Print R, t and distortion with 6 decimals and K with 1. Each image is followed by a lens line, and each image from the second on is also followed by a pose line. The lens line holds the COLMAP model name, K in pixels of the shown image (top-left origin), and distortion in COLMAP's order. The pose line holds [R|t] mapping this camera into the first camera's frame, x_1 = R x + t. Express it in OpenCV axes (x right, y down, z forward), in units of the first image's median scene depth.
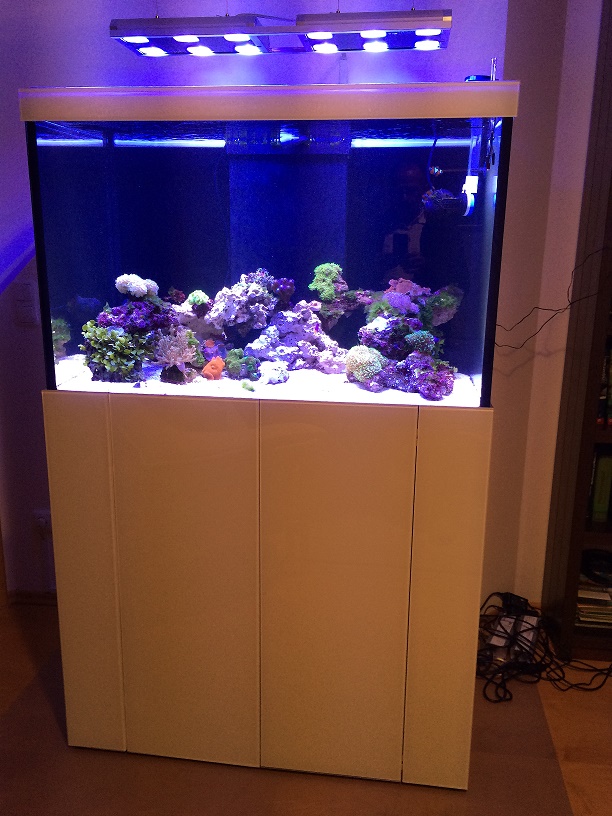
lens RADIAL K [[705.1, 0, 323.9], [0, 705.1, 405.8], [0, 0, 1]] dist [0.095866, -0.132792]
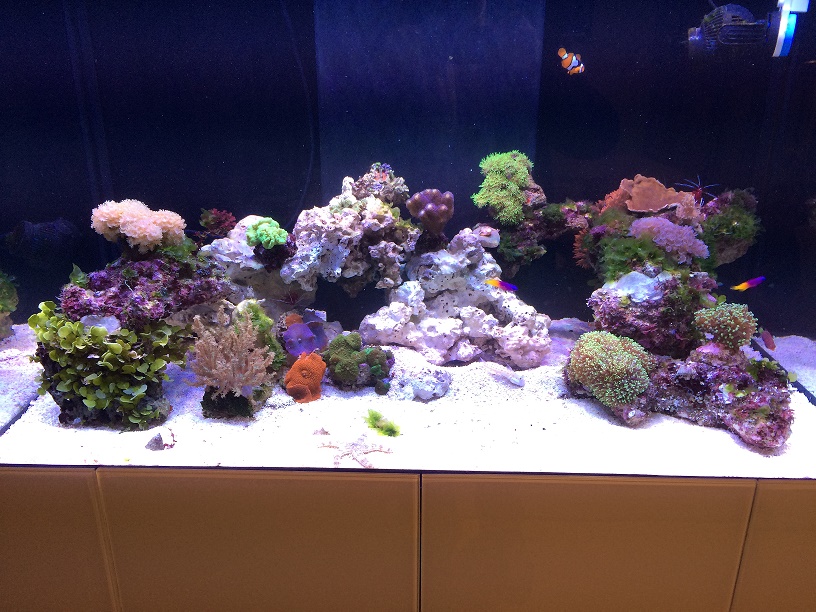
lens RADIAL K [[705.1, 0, 408.0], [0, 705.1, 306.0], [0, 0, 1]] dist [0.095866, -0.132792]
pose [[0.995650, -0.041139, 0.083593, -0.120961], [0.029269, 0.989922, 0.138556, -0.168765], [-0.088450, -0.135507, 0.986820, 0.484835]]
